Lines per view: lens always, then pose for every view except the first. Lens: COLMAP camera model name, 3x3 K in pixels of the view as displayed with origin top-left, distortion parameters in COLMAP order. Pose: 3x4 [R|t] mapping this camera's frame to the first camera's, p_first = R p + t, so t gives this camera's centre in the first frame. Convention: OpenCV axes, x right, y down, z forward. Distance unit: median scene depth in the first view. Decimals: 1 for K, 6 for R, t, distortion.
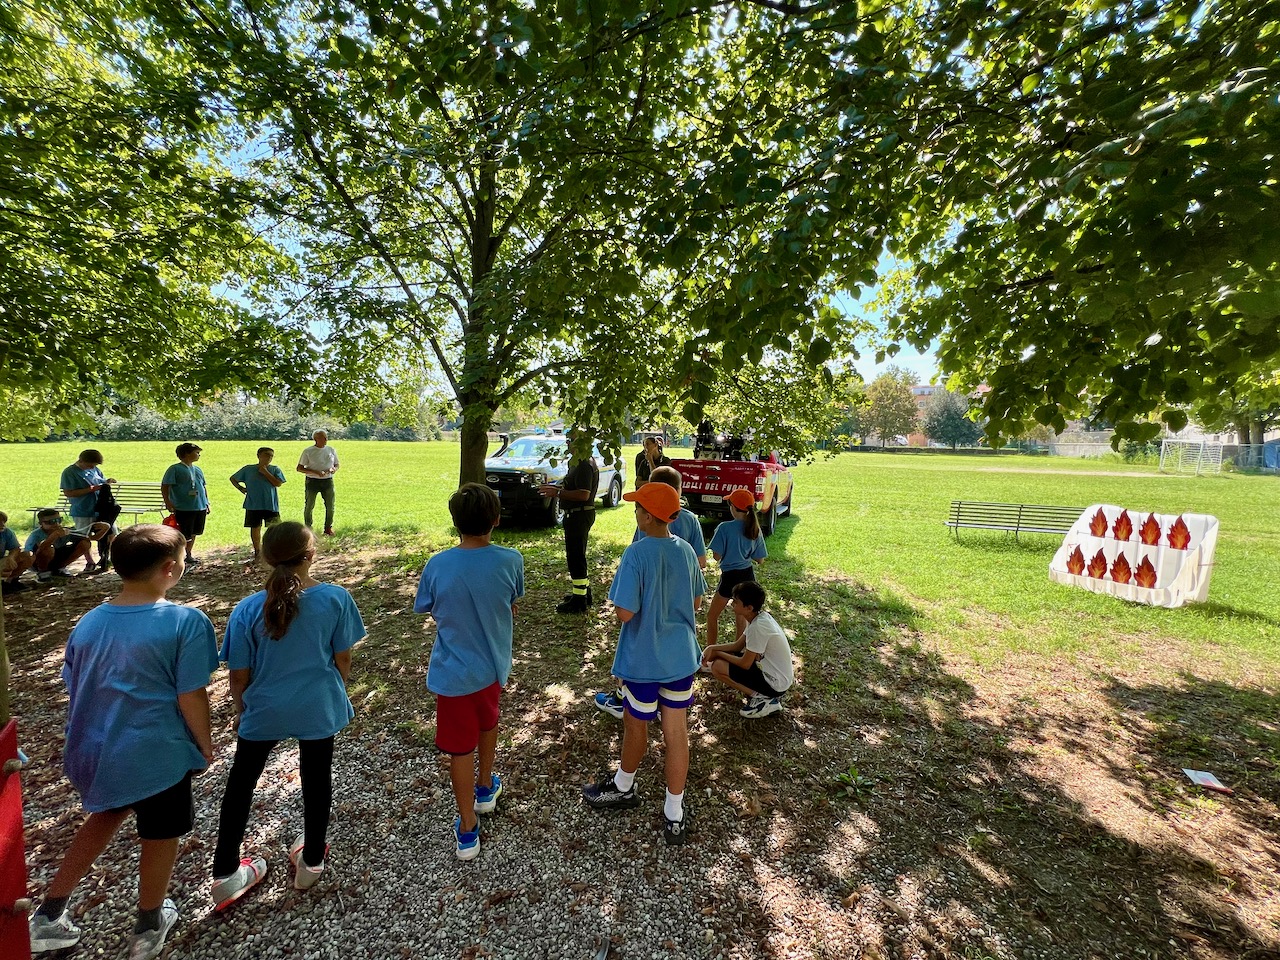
lens RADIAL K [[511.2, 0, 637.7], [0, 511.2, 479.1], [0, 0, 1]] dist [0.000347, -0.000415]
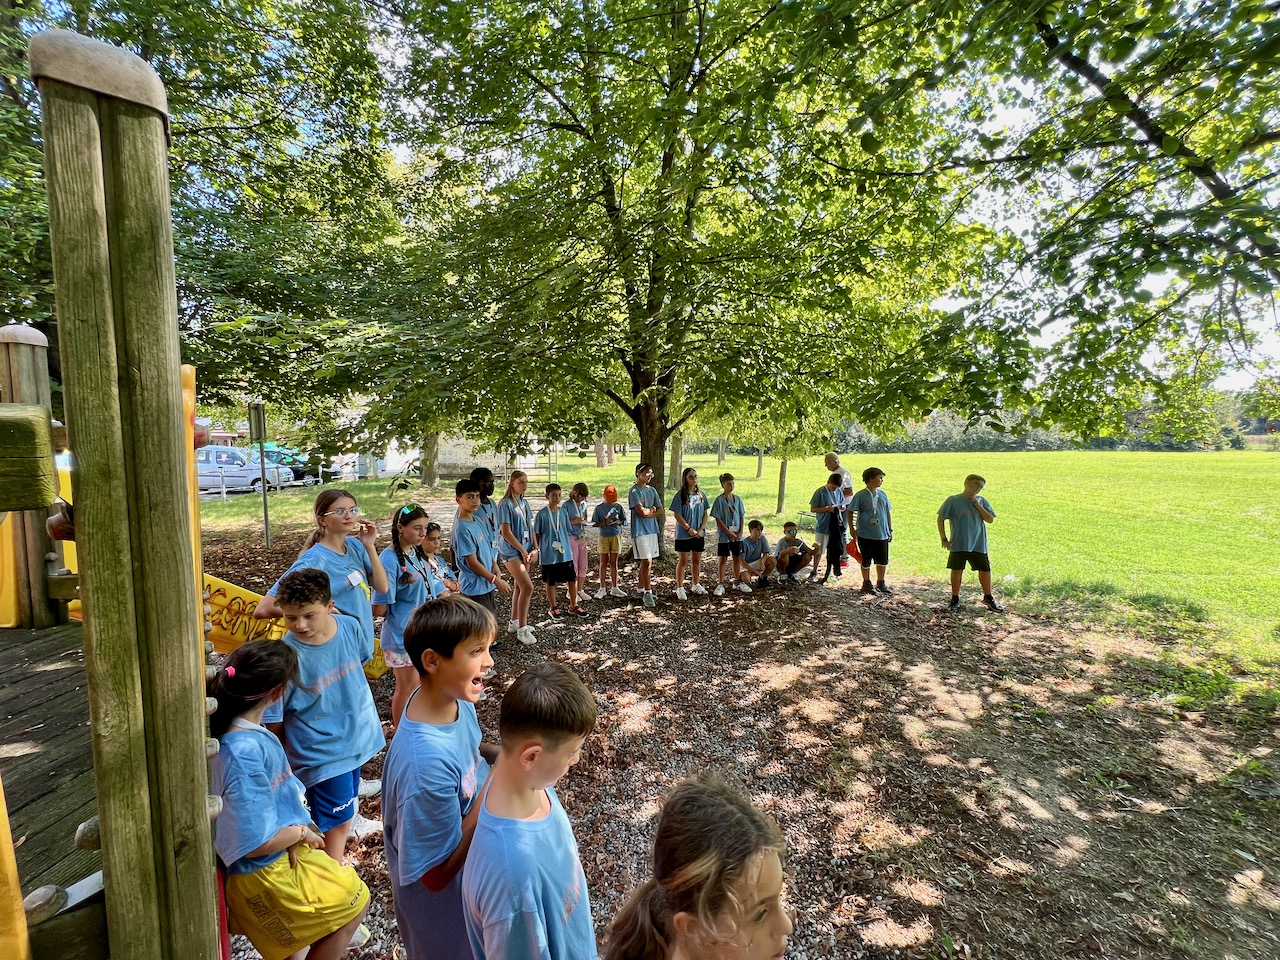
lens RADIAL K [[511.2, 0, 638.5], [0, 511.2, 477.0], [0, 0, 1]] dist [0.000347, -0.000415]
pose [[0.331549, 0.038968, -0.942633, -0.101249], [-0.060879, 0.997948, 0.019842, -0.036870], [0.941472, 0.050808, 0.333241, 0.186885]]
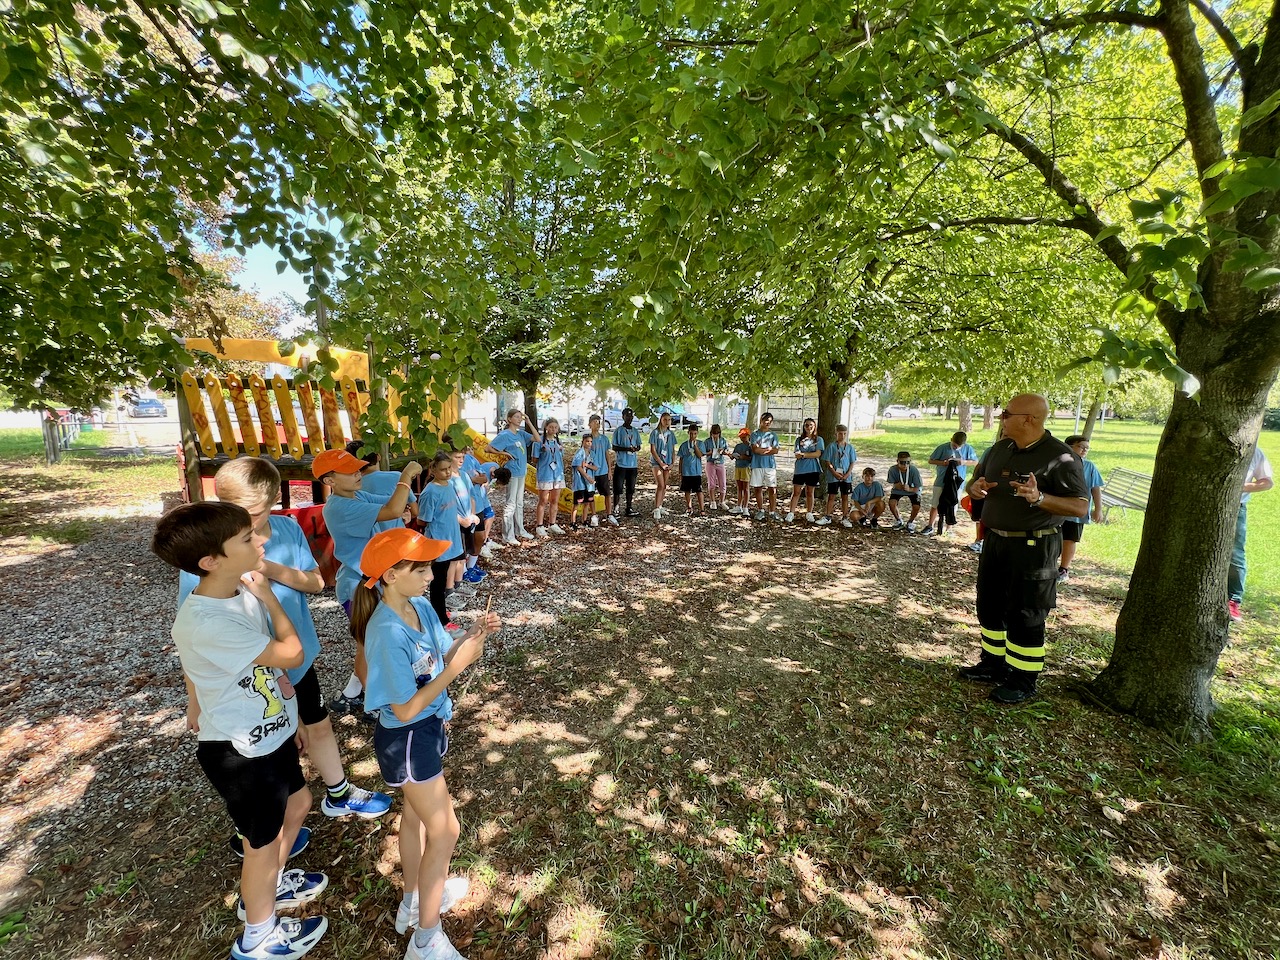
lens RADIAL K [[511.2, 0, 638.7], [0, 511.2, 480.6], [0, 0, 1]] dist [0.000347, -0.000415]
pose [[-0.414933, 0.110733, -0.903088, 0.202758], [-0.090677, 0.982592, 0.162144, -0.052132], [0.905322, 0.149169, -0.397669, 0.636501]]
